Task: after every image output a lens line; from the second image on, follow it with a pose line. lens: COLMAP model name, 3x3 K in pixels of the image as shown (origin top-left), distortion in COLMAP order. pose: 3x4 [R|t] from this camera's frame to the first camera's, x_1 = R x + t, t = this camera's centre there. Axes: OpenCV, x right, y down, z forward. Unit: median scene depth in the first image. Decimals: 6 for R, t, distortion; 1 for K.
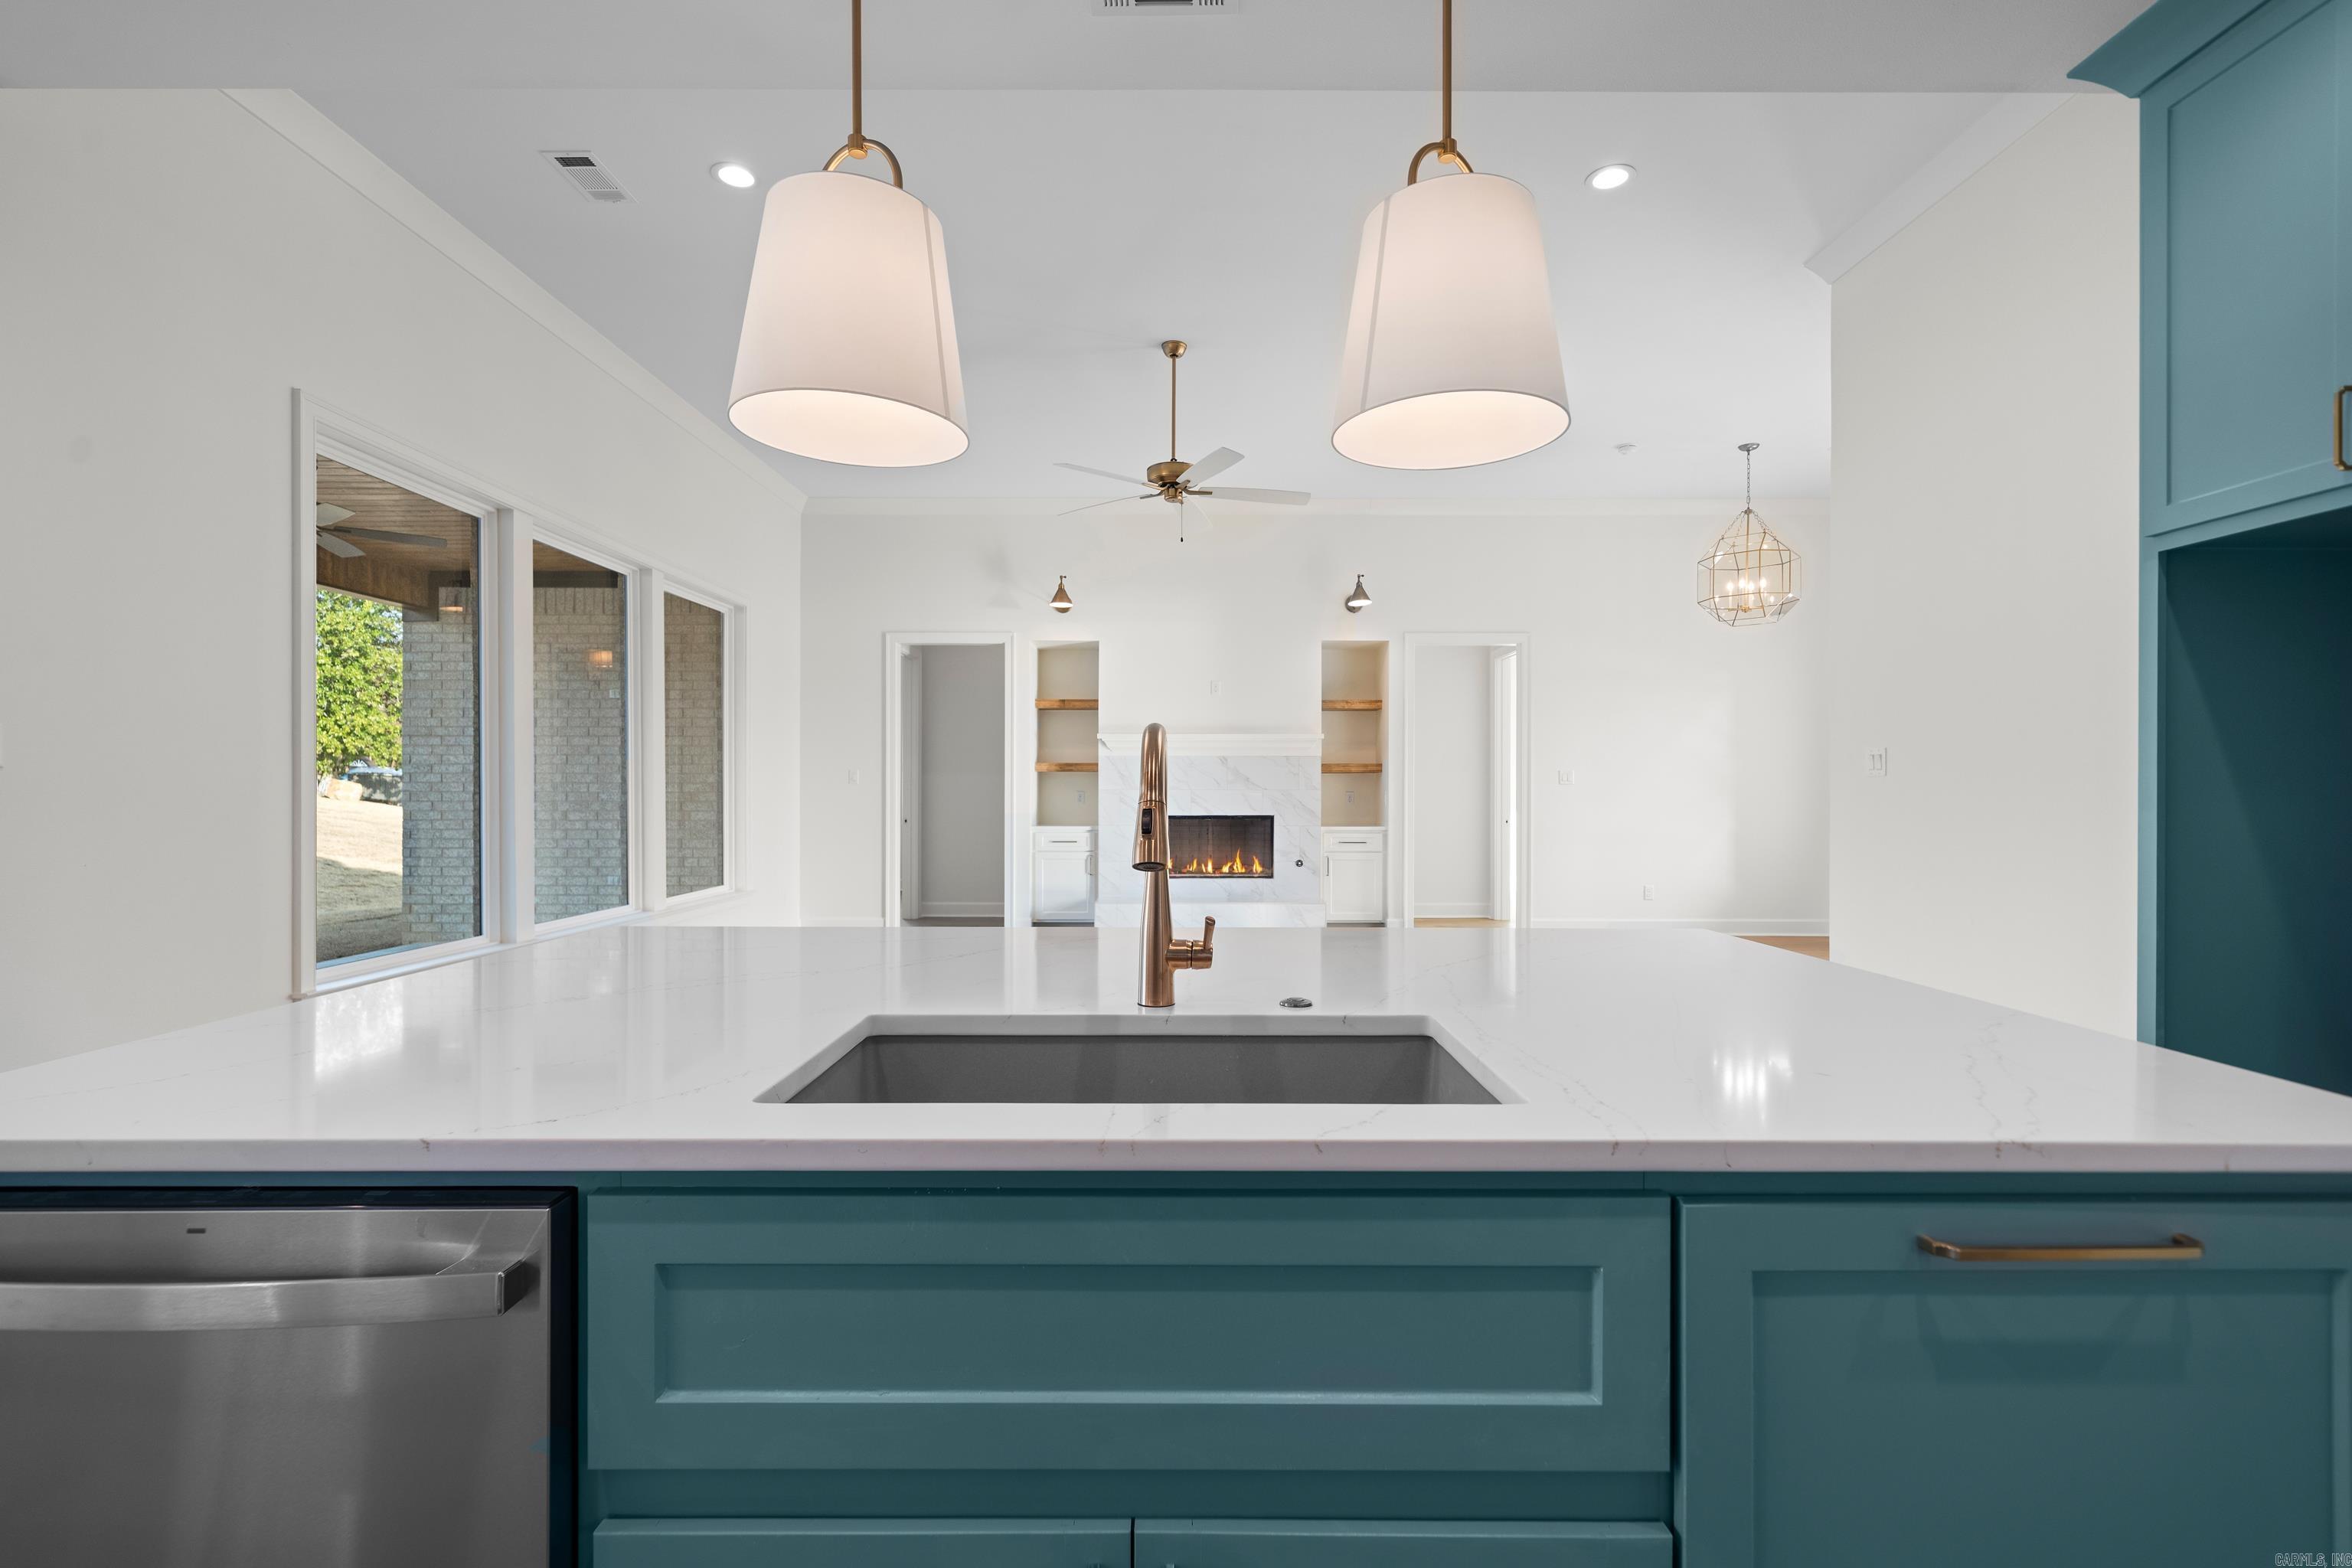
lens RADIAL K [[1050.1, 0, 1179.0], [0, 1050.1, 788.8], [0, 0, 1]] dist [0.004004, 0.000145]
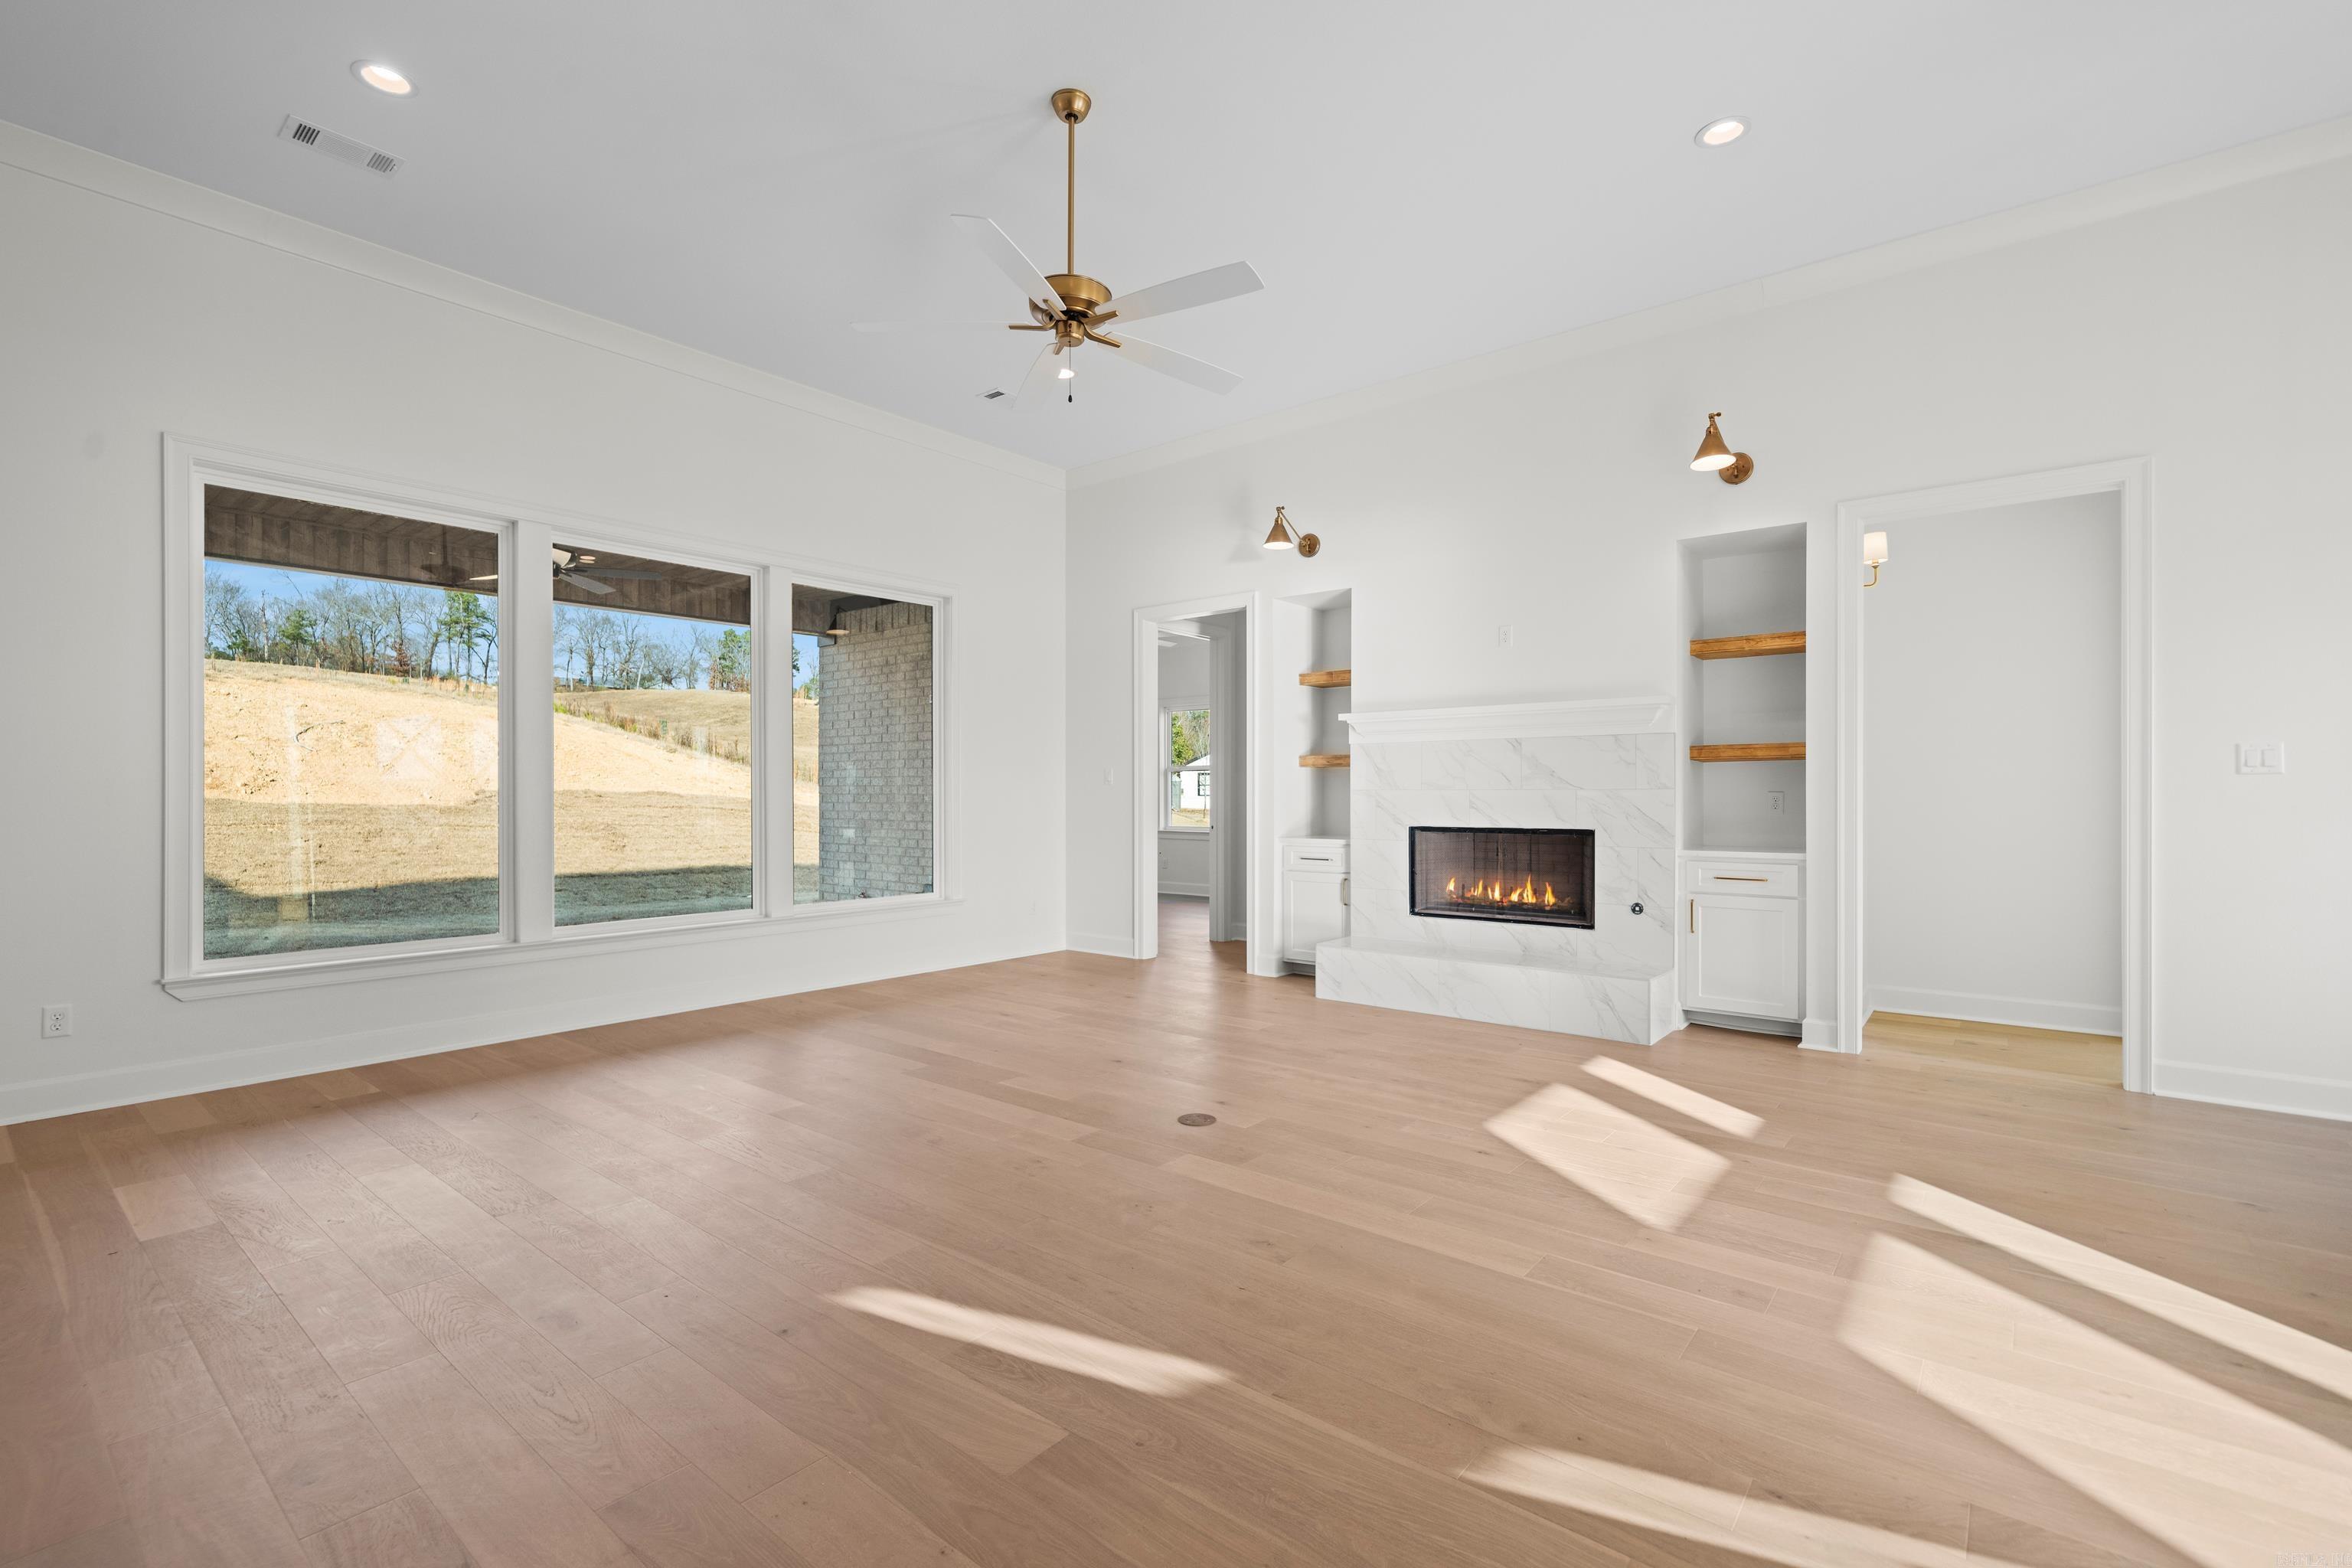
lens RADIAL K [[1050.1, 0, 1165.1], [0, 1050.1, 792.1], [0, 0, 1]] dist [0.004004, 0.000145]
pose [[0.773382, -0.002699, -0.633934, 0.289613], [0.005008, 0.999986, 0.001851, 0.000174], [0.633920, -0.004606, 0.773385, 0.347503]]
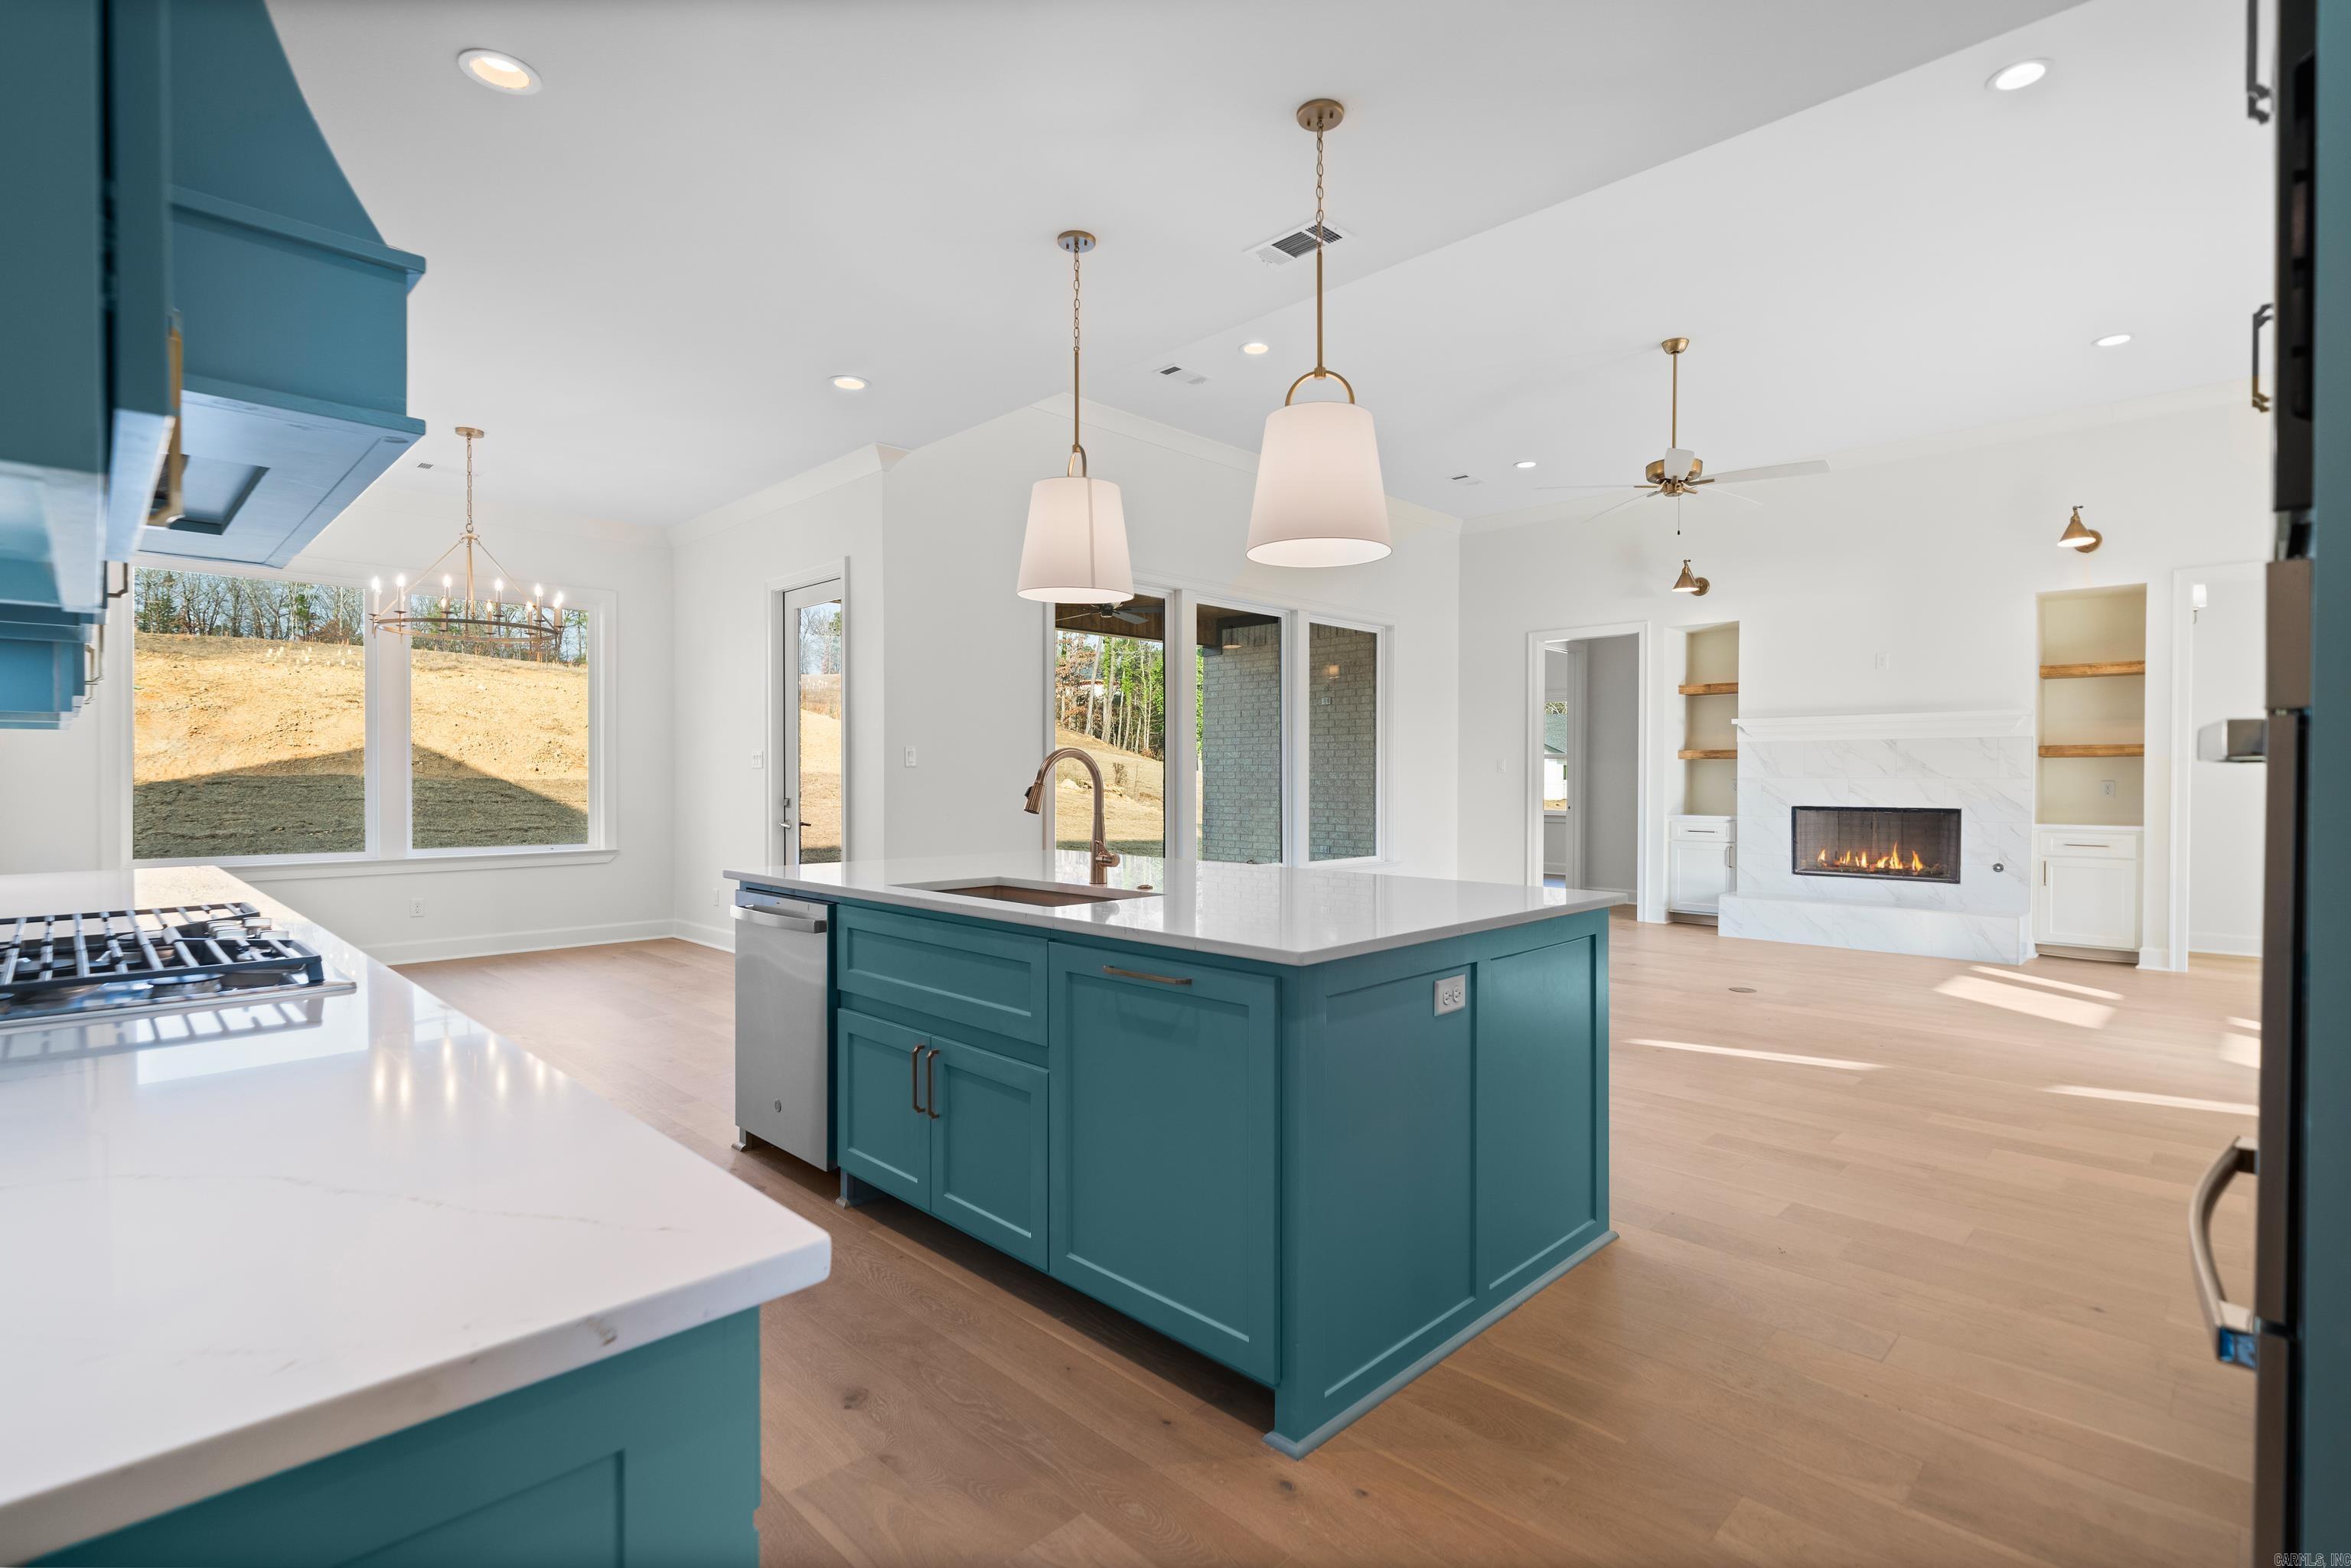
lens RADIAL K [[1101.5, 0, 1169.4], [0, 1101.5, 784.5], [0, 0, 1]] dist [0.005286, -0.001324]
pose [[0.708583, 0.005719, -0.705604, 0.263074], [-0.000491, 0.999971, 0.007611, -0.000503], [0.705627, -0.005047, 0.708565, -0.069281]]
